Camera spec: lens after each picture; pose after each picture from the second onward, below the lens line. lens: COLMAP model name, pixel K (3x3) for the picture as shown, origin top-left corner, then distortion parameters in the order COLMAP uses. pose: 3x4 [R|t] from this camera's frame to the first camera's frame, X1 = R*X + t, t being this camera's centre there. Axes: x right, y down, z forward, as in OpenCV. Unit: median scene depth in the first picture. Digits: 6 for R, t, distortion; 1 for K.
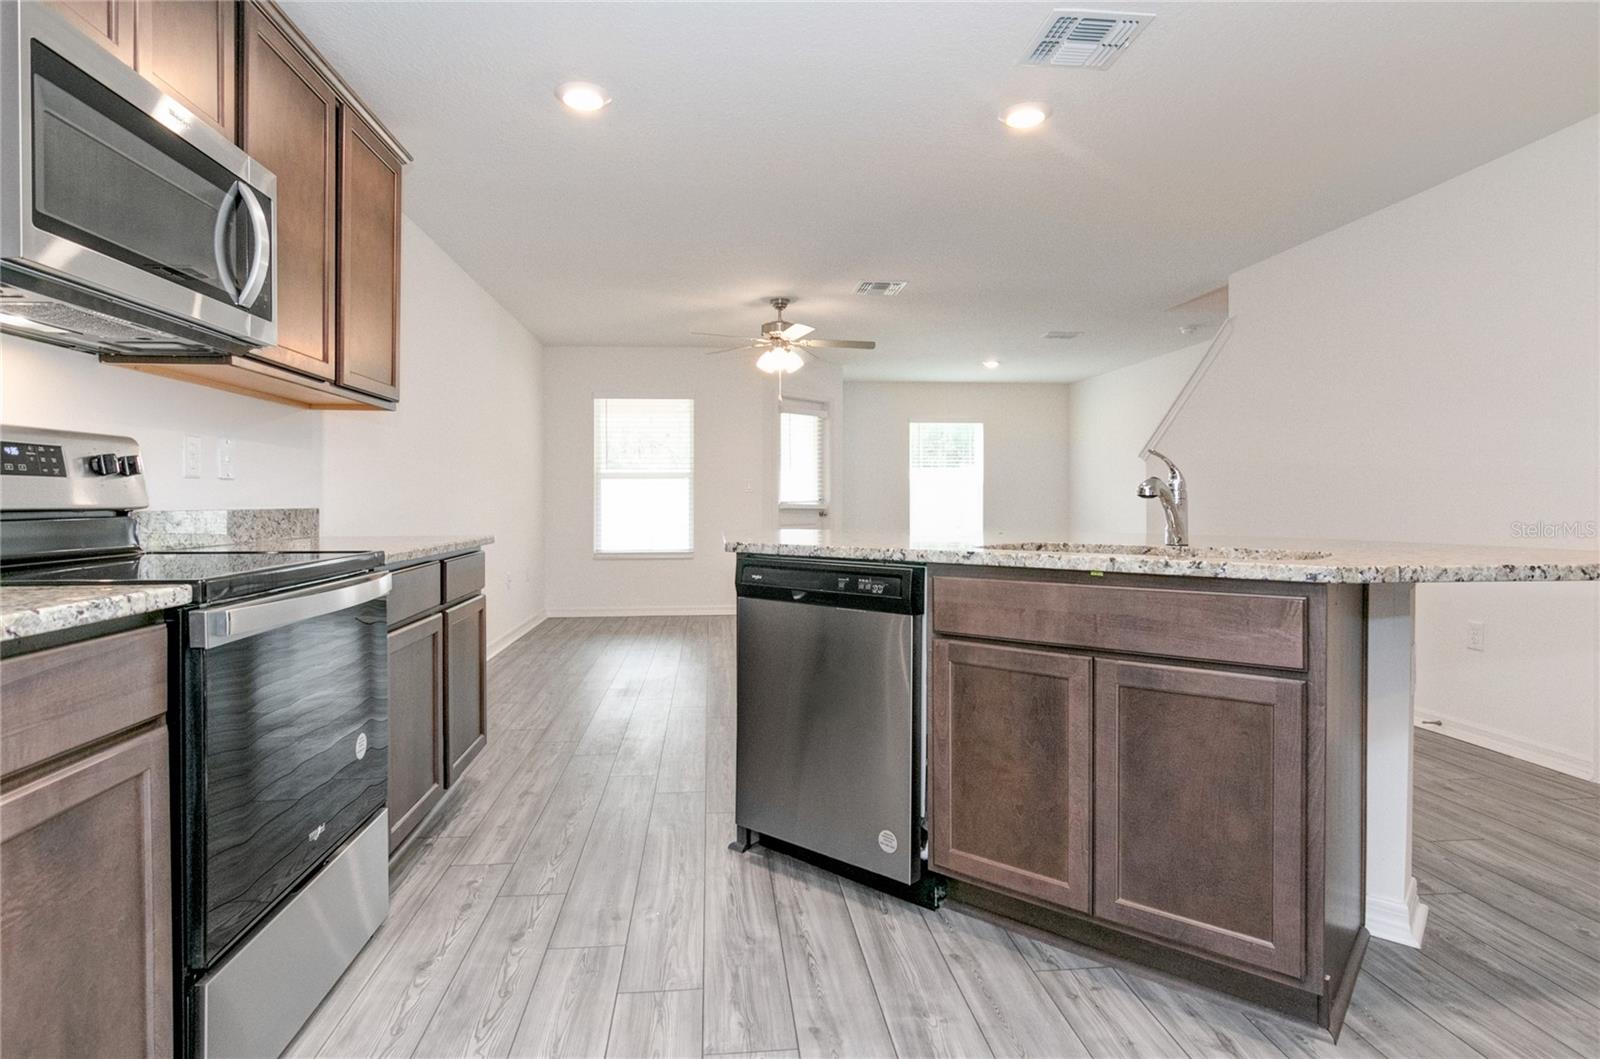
lens RADIAL K [[829.8, 0, 794.3], [0, 829.8, 500.8], [0, 0, 1]] dist [-0.000255, 0.000027]
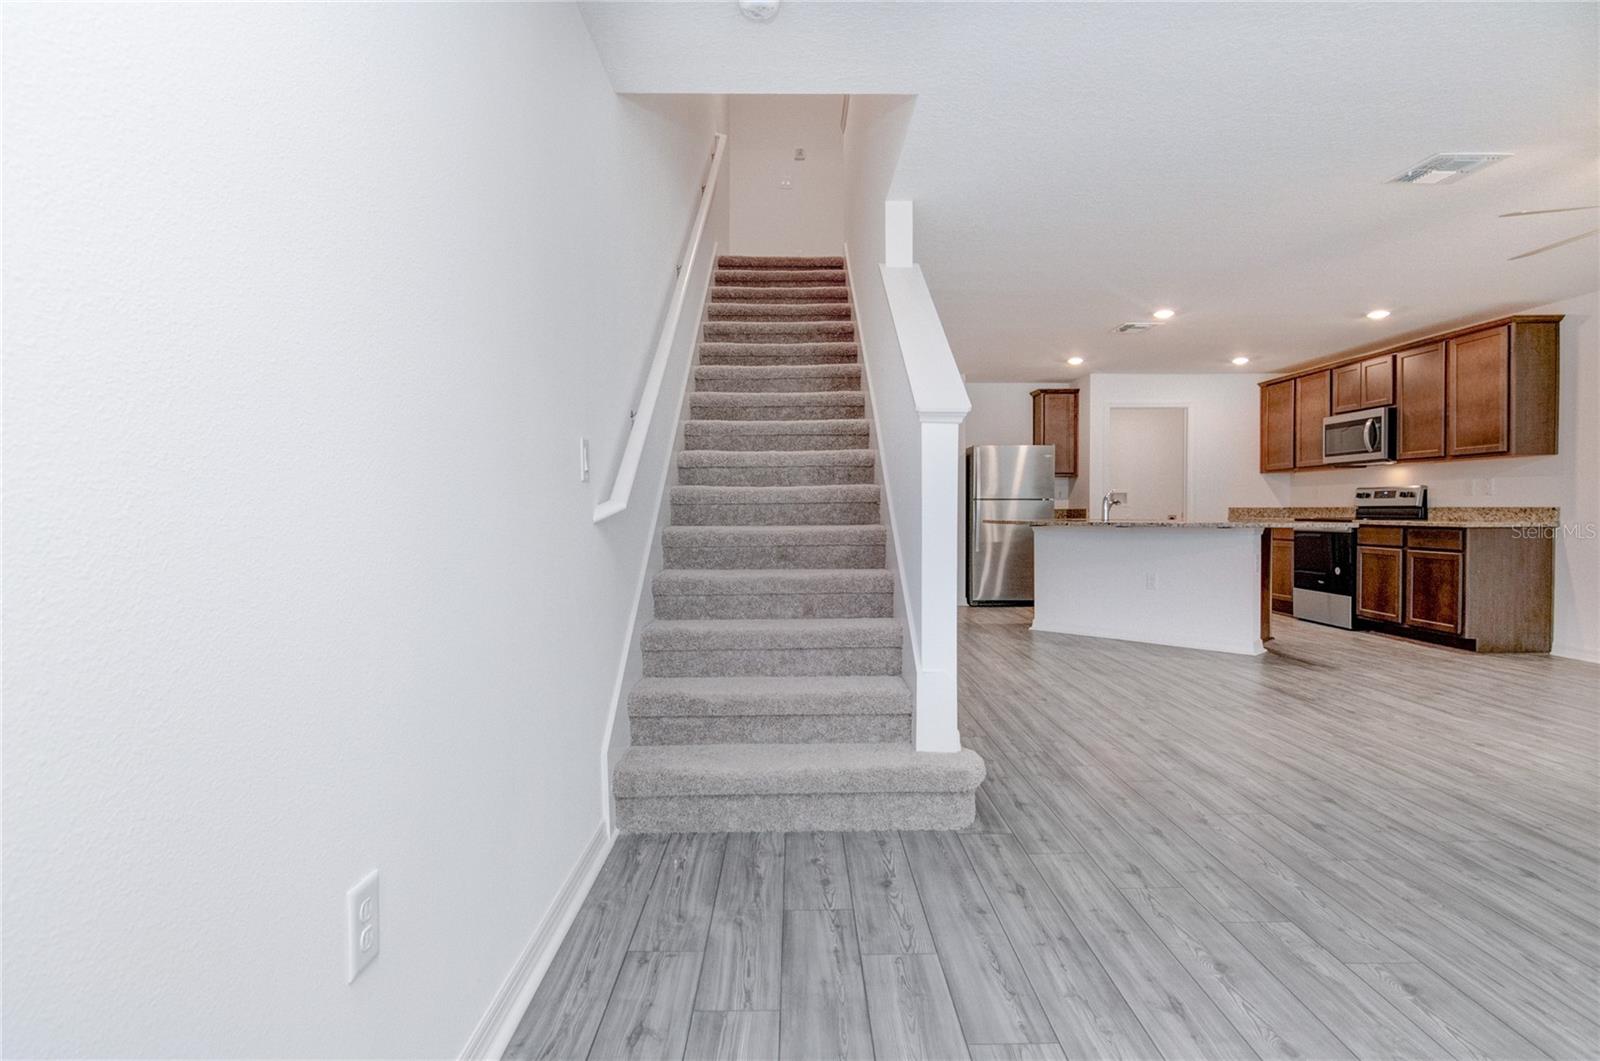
lens RADIAL K [[801.4, 0, 816.9], [0, 801.4, 530.5], [0, 0, 1]] dist [0.000612, -0.000071]
pose [[-0.997348, 0.004934, 0.072612, 1.356560], [0.007064, 0.999551, 0.029102, -0.003329], [-0.072436, 0.029538, -0.996936, 4.181447]]
